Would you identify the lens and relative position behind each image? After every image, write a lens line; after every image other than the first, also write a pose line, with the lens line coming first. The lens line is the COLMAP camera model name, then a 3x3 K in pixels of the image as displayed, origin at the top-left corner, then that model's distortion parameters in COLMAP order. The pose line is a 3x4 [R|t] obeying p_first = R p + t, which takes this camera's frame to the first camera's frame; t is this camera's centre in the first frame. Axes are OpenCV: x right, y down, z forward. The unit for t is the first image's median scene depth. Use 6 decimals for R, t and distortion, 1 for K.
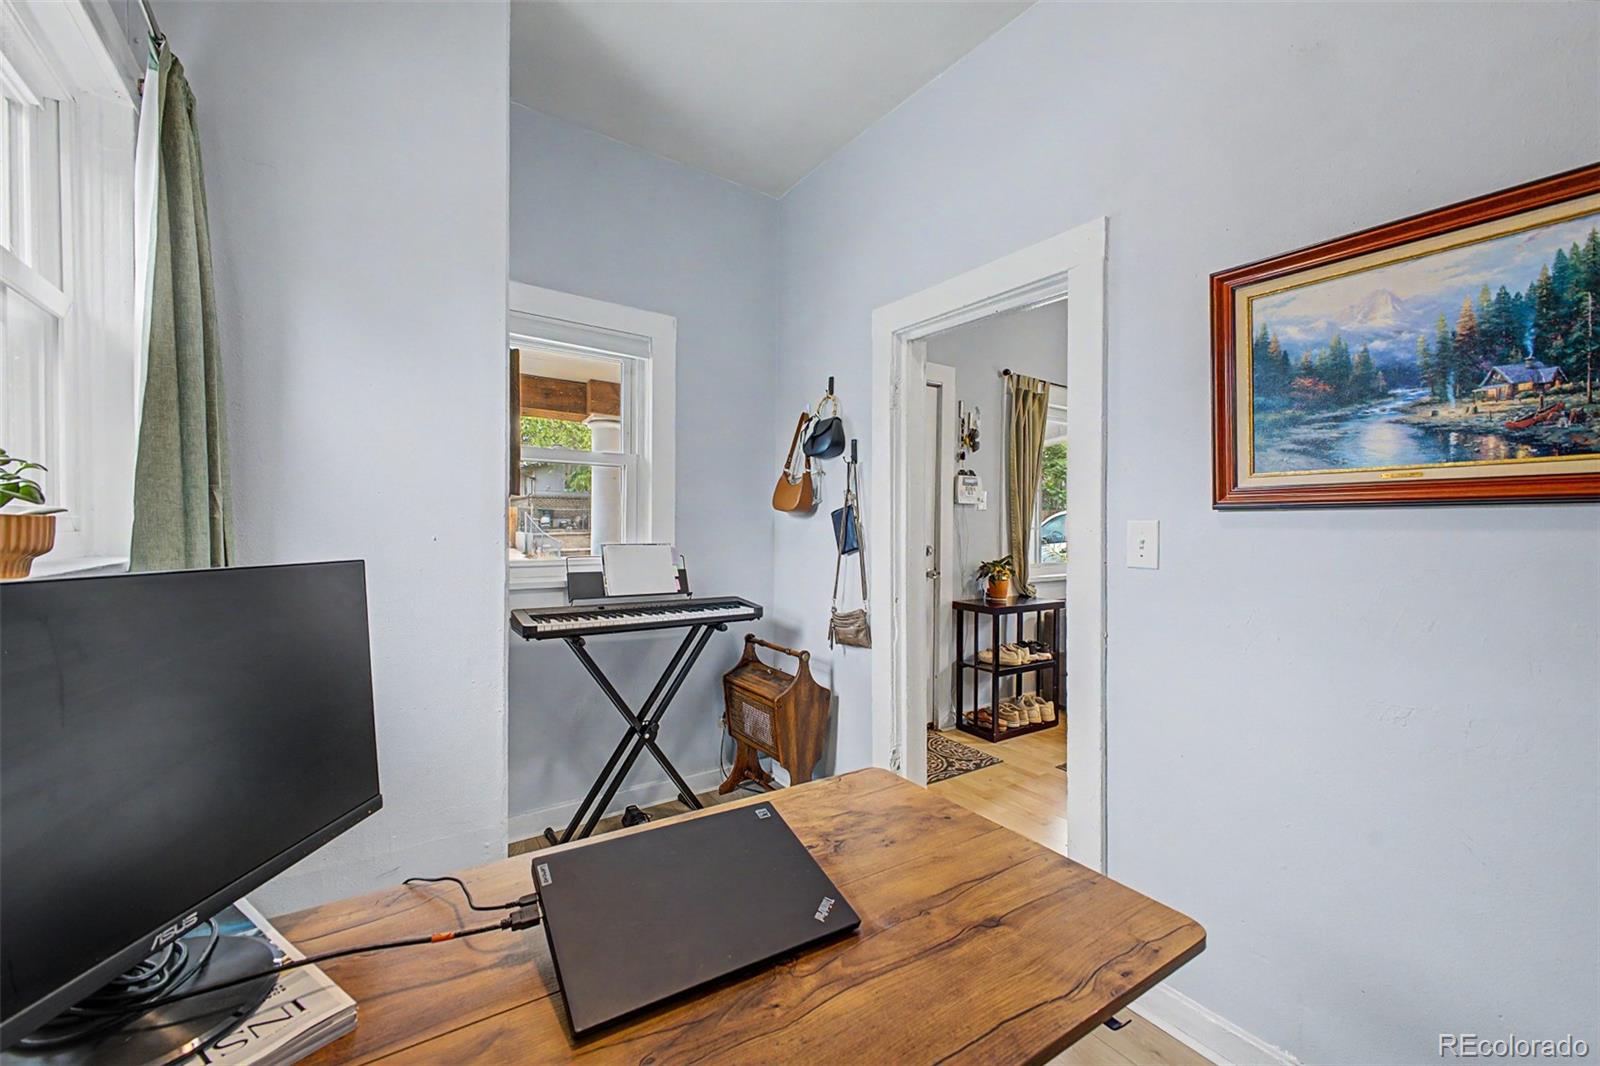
lens RADIAL K [[639.5, 0, 795.5], [0, 639.5, 522.5], [0, 0, 1]] dist [0.024750, -0.008611]
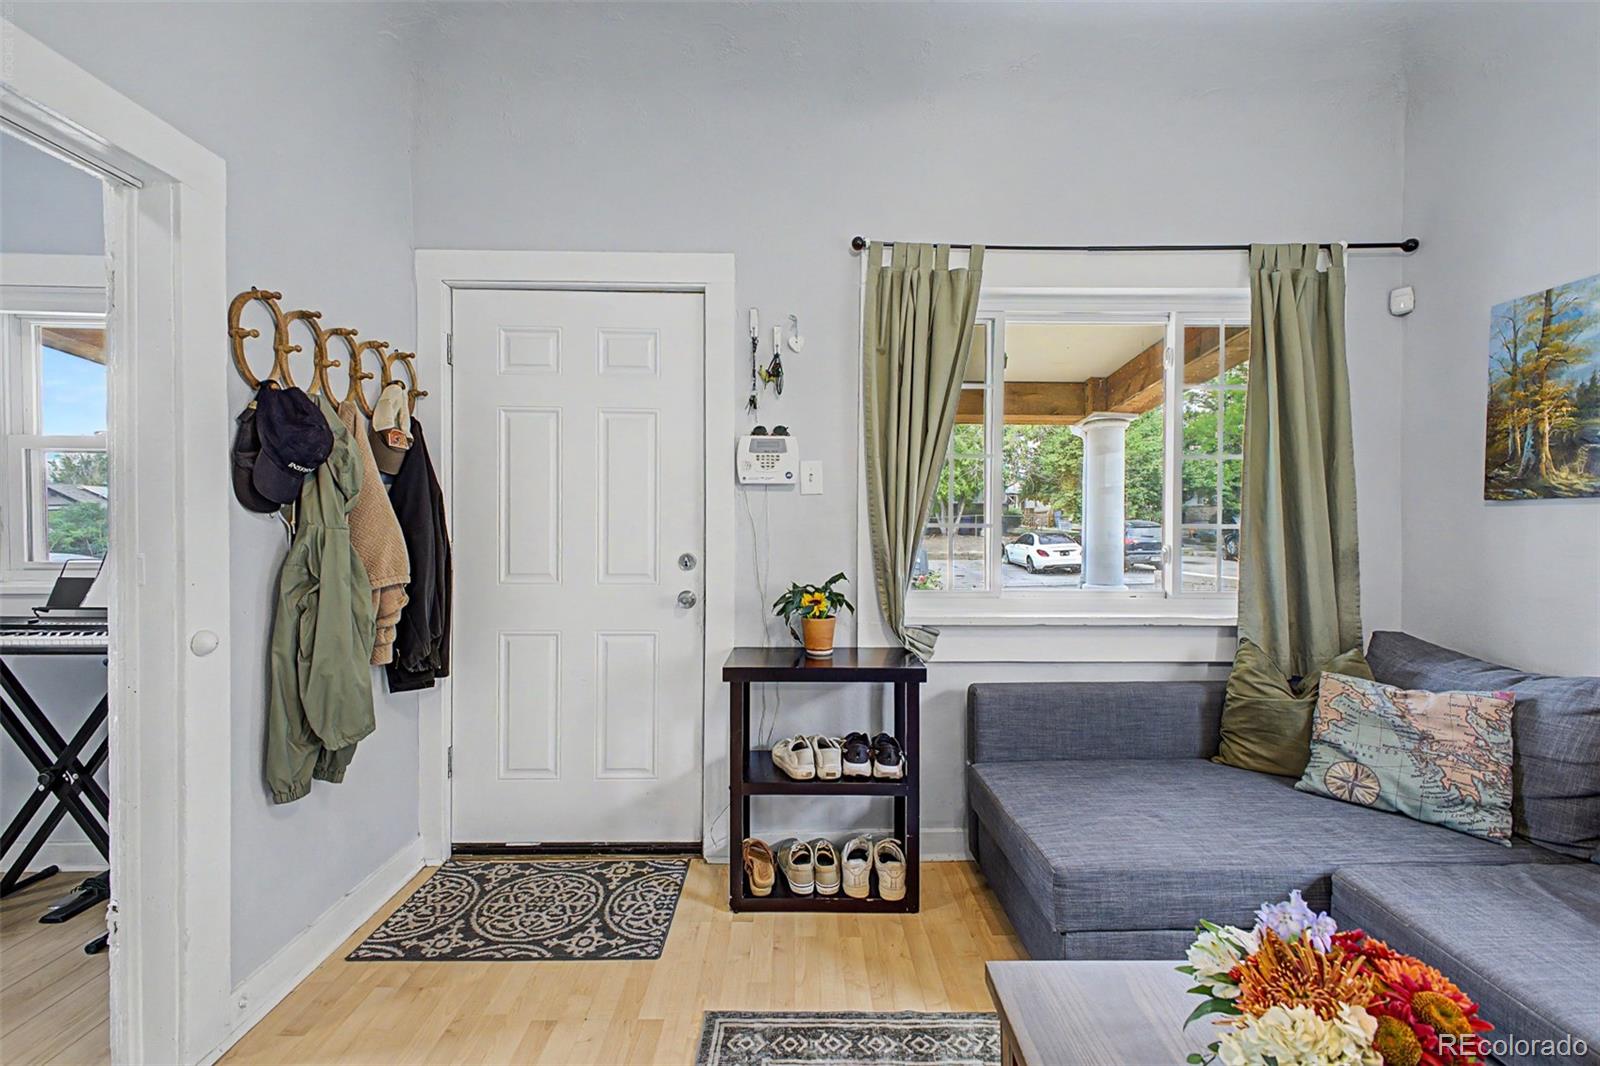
lens RADIAL K [[626.9, 0, 800.0], [0, 626.9, 533.0], [0, 0, 1]] dist [0.023339, -0.008698]
pose [[0.835222, -0.001278, -0.549911, 0.620394], [0.005425, 0.999968, 0.005916, 0.013075], [0.549886, -0.007925, 0.835202, 0.547534]]
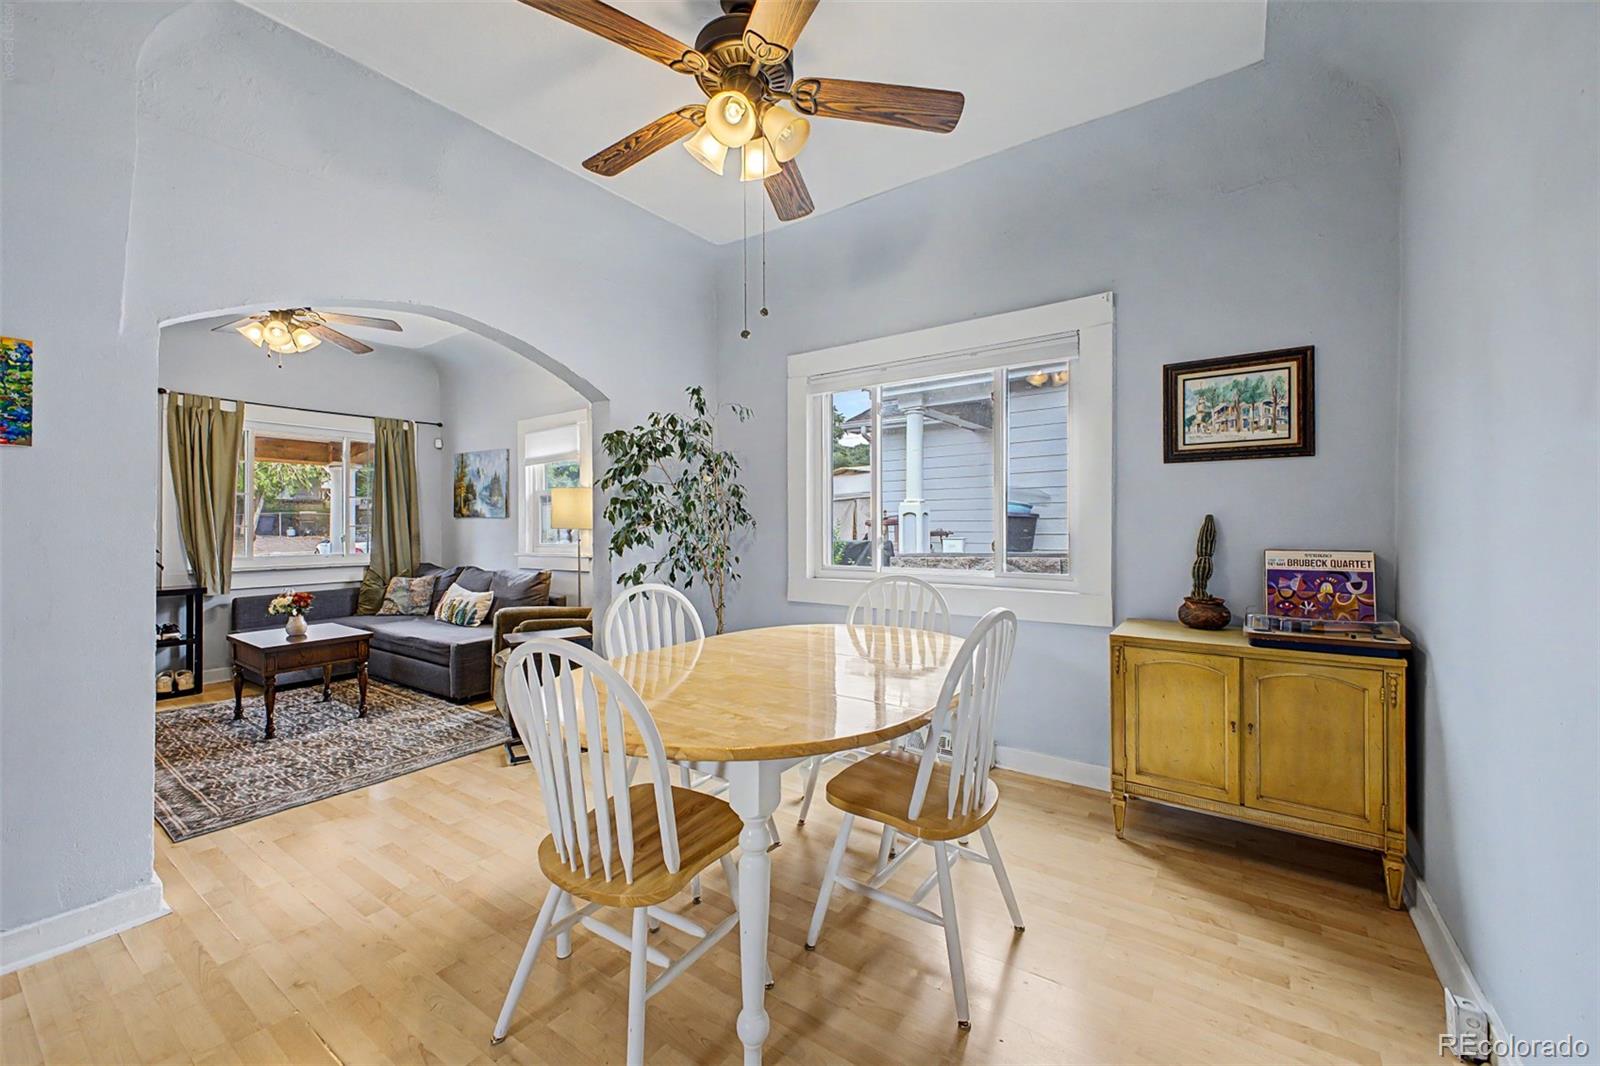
lens RADIAL K [[639.5, 0, 795.5], [0, 639.5, 522.5], [0, 0, 1]] dist [0.024750, -0.008611]
pose [[0.938268, -0.008161, 0.345814, 1.047753], [0.008577, 0.999963, 0.000328, 0.012054], [-0.345804, 0.002658, 0.938303, -0.508507]]
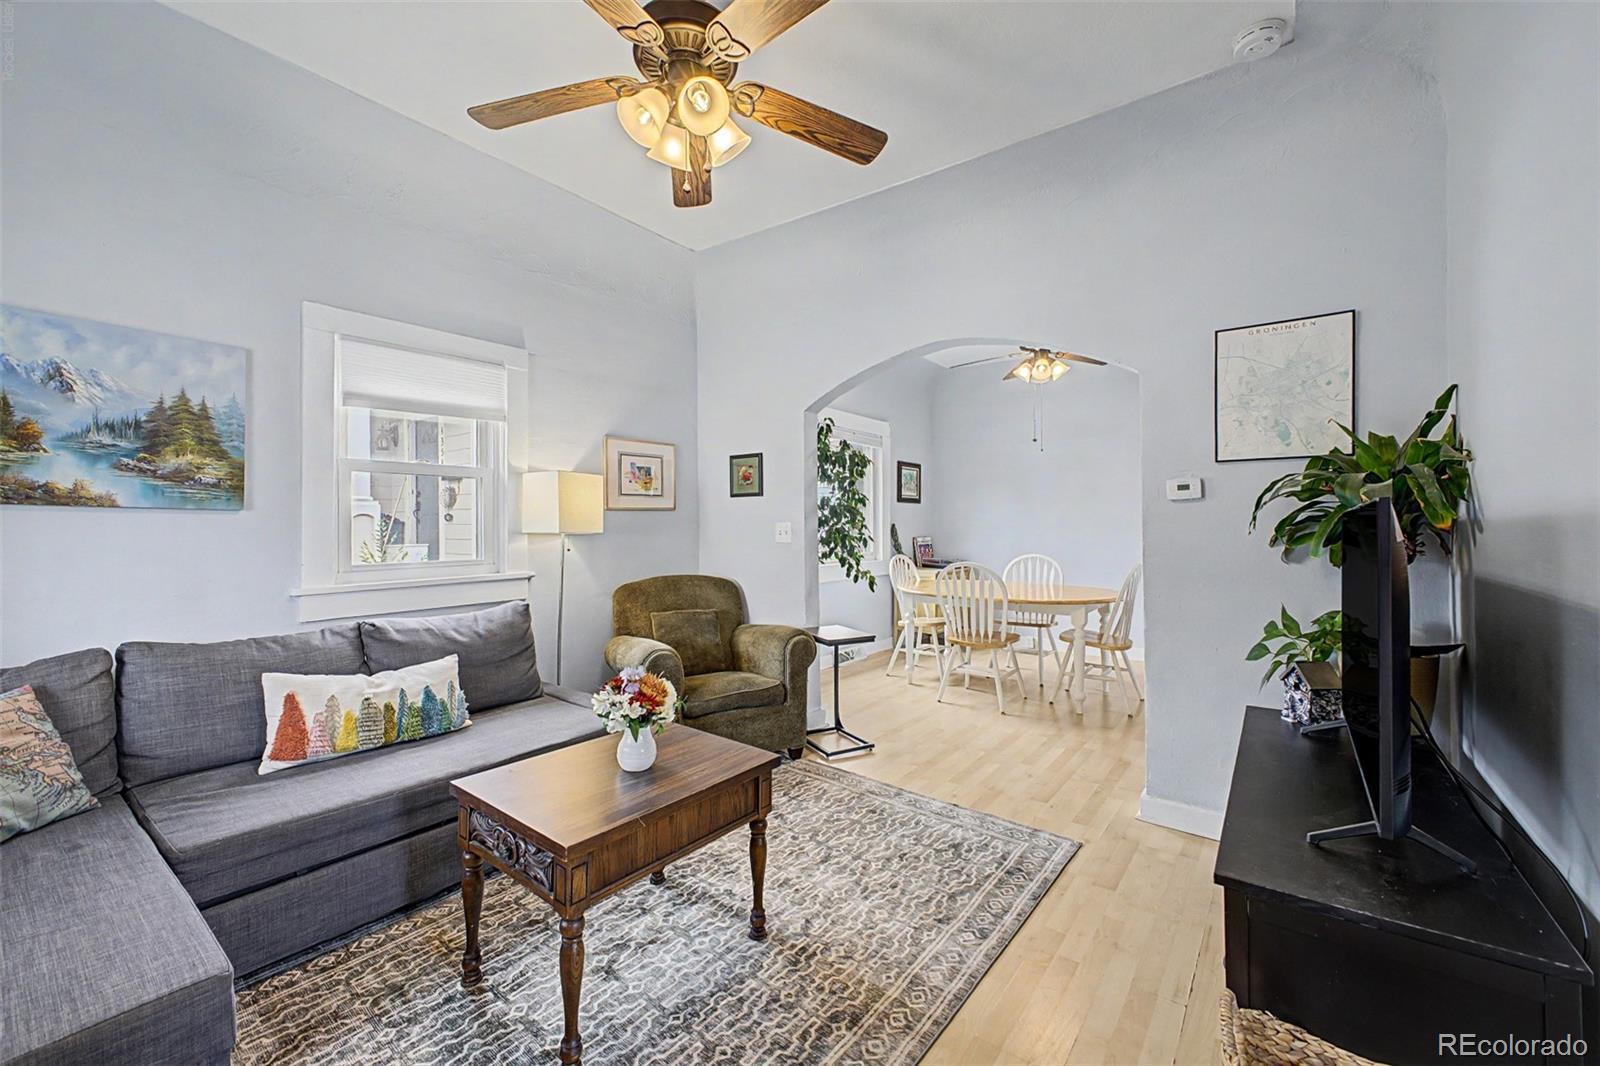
lens RADIAL K [[633.6, 0, 800.9], [0, 633.6, 528.2], [0, 0, 1]] dist [0.025058, -0.008825]
pose [[-0.309158, -0.007119, 0.950984, 0.170160], [-0.001618, 0.999974, 0.006960, 0.007743], [-0.951009, 0.000613, -0.309162, 0.782390]]
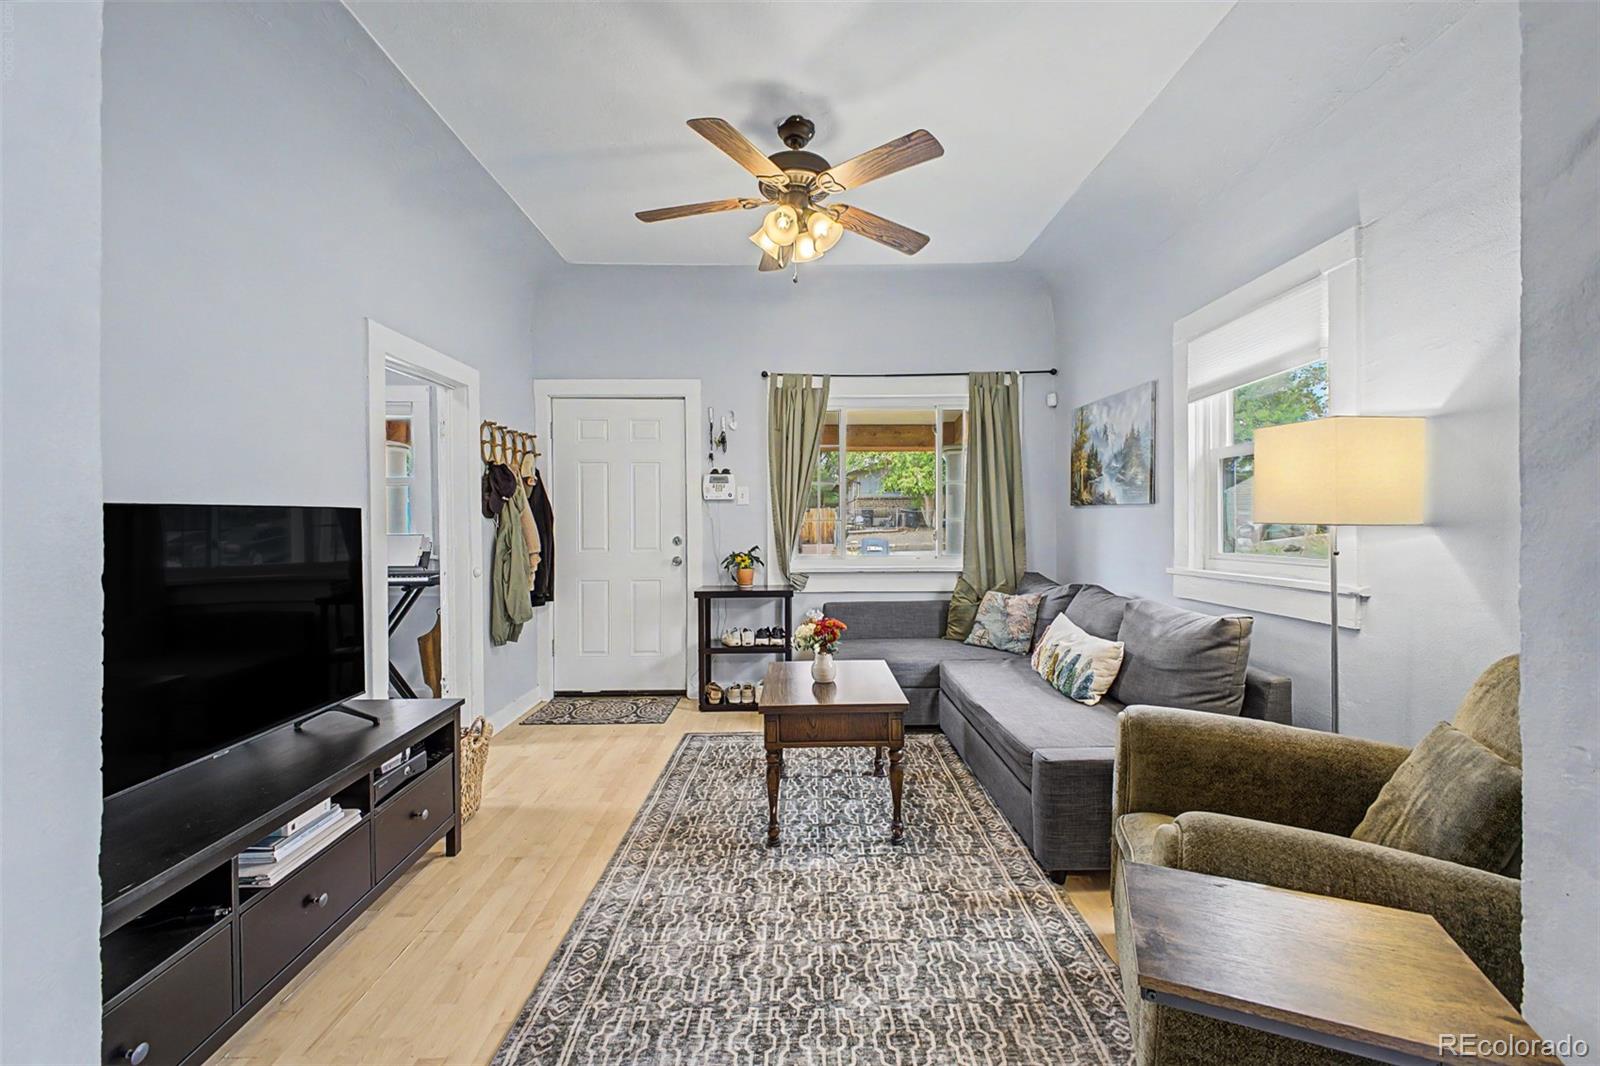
lens RADIAL K [[633.6, 0, 800.9], [0, 633.6, 528.2], [0, 0, 1]] dist [0.025058, -0.008825]
pose [[0.833430, -0.007662, -0.552572, 1.012768], [0.014742, 0.999856, 0.008371, 0.013944], [0.552428, -0.015123, 0.833423, 0.165271]]
